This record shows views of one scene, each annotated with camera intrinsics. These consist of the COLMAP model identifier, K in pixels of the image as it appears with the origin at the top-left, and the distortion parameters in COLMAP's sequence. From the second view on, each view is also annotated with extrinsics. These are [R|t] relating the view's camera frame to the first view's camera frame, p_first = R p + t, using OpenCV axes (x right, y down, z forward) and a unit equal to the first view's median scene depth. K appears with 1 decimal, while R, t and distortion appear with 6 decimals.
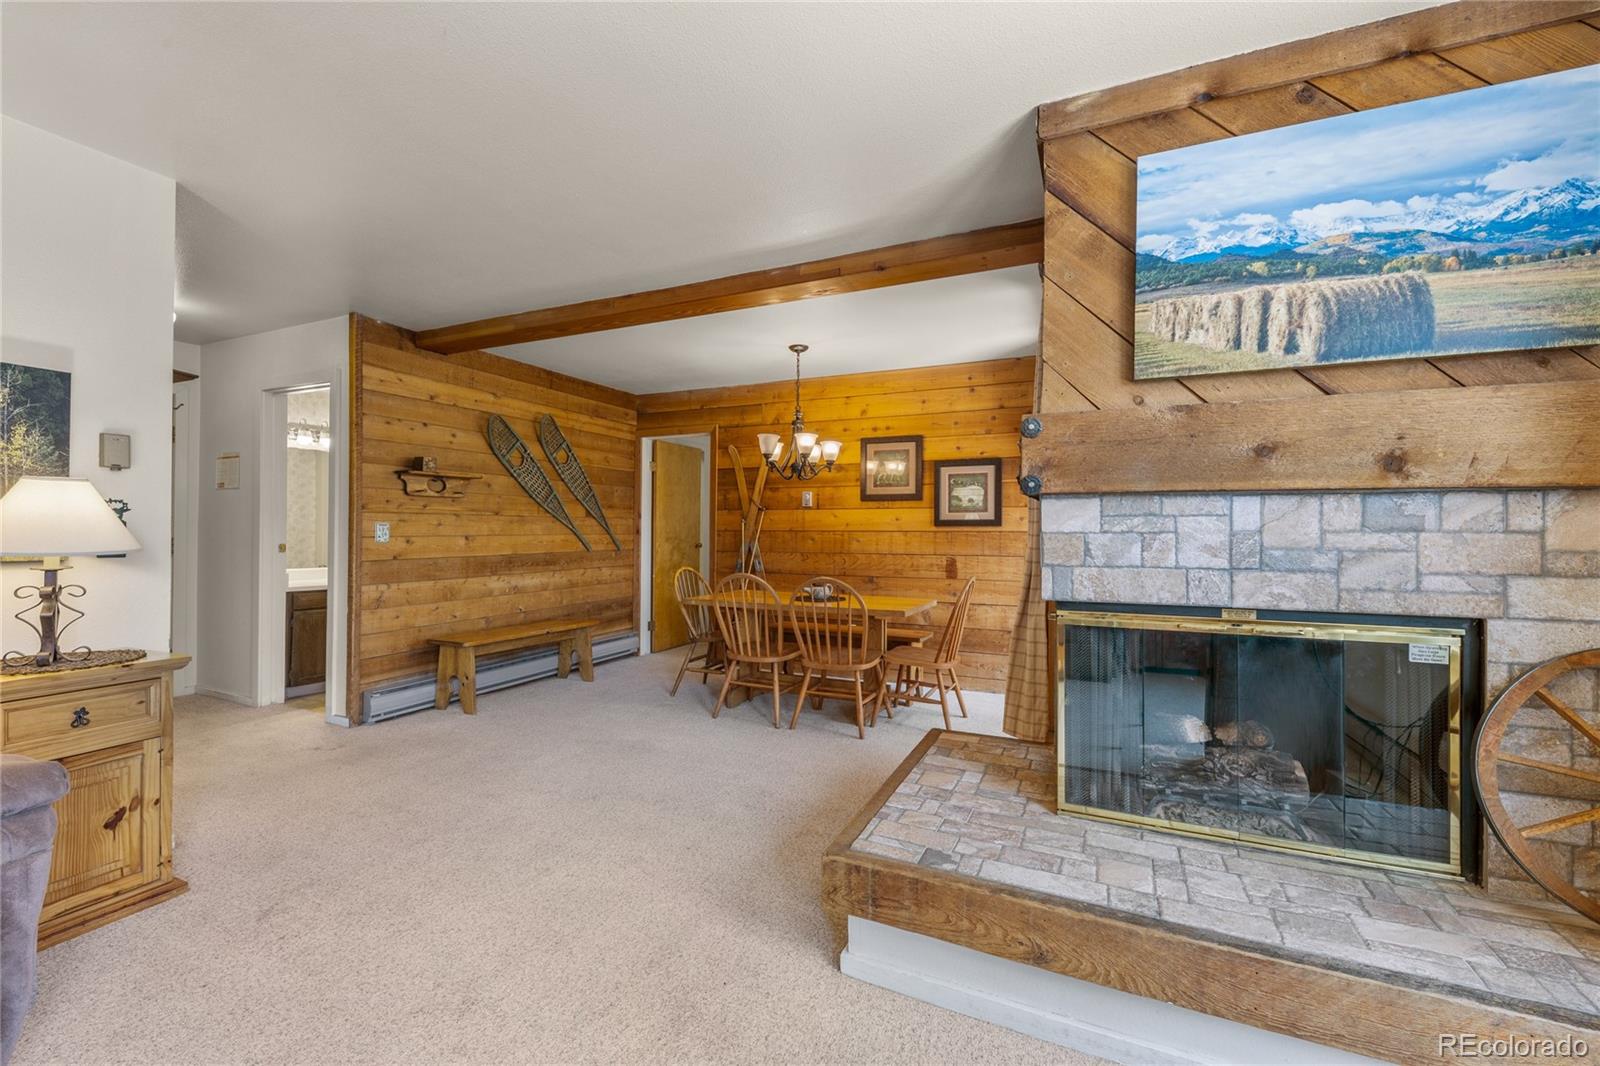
lens RADIAL K [[654.0, 0, 802.3], [0, 654.0, 528.8], [0, 0, 1]] dist [0.010810, -0.007092]
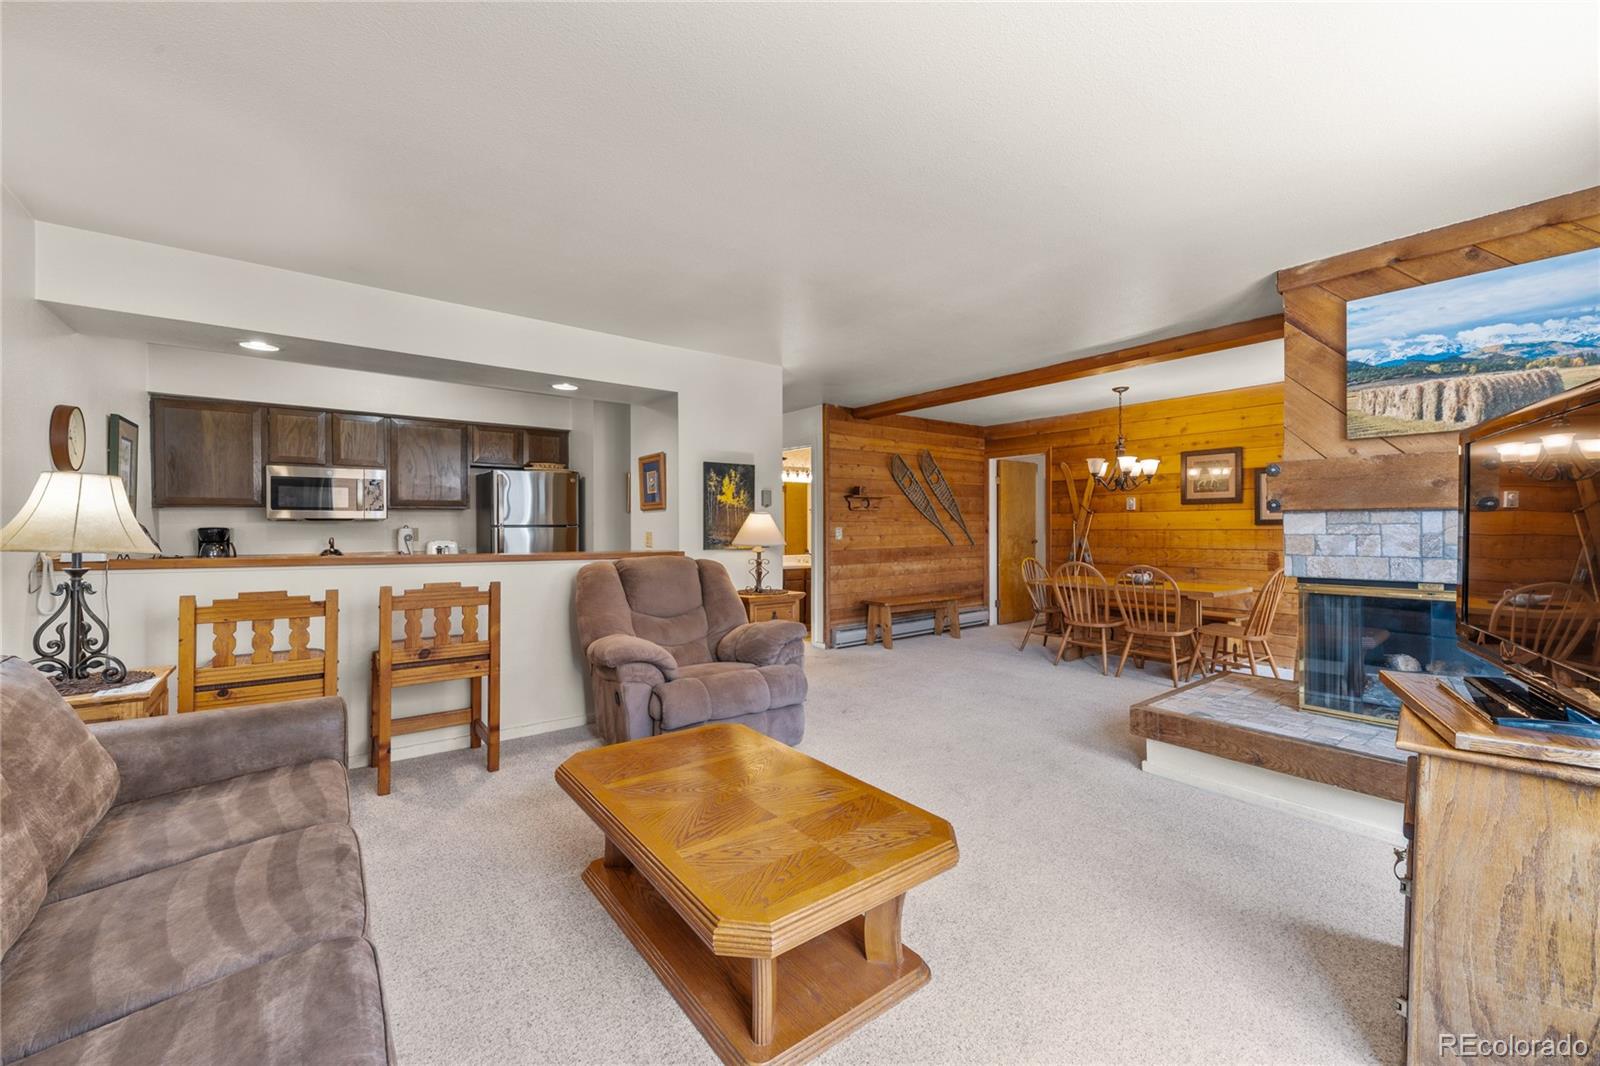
lens RADIAL K [[635.2, 0, 804.1], [0, 635.2, 525.3], [0, 0, 1]] dist [0.010937, -0.005048]
pose [[0.885829, -0.010866, -0.463884, 0.022877], [0.011276, 0.999935, -0.001892, -0.012726], [0.463874, -0.003555, 0.885894, -0.441630]]
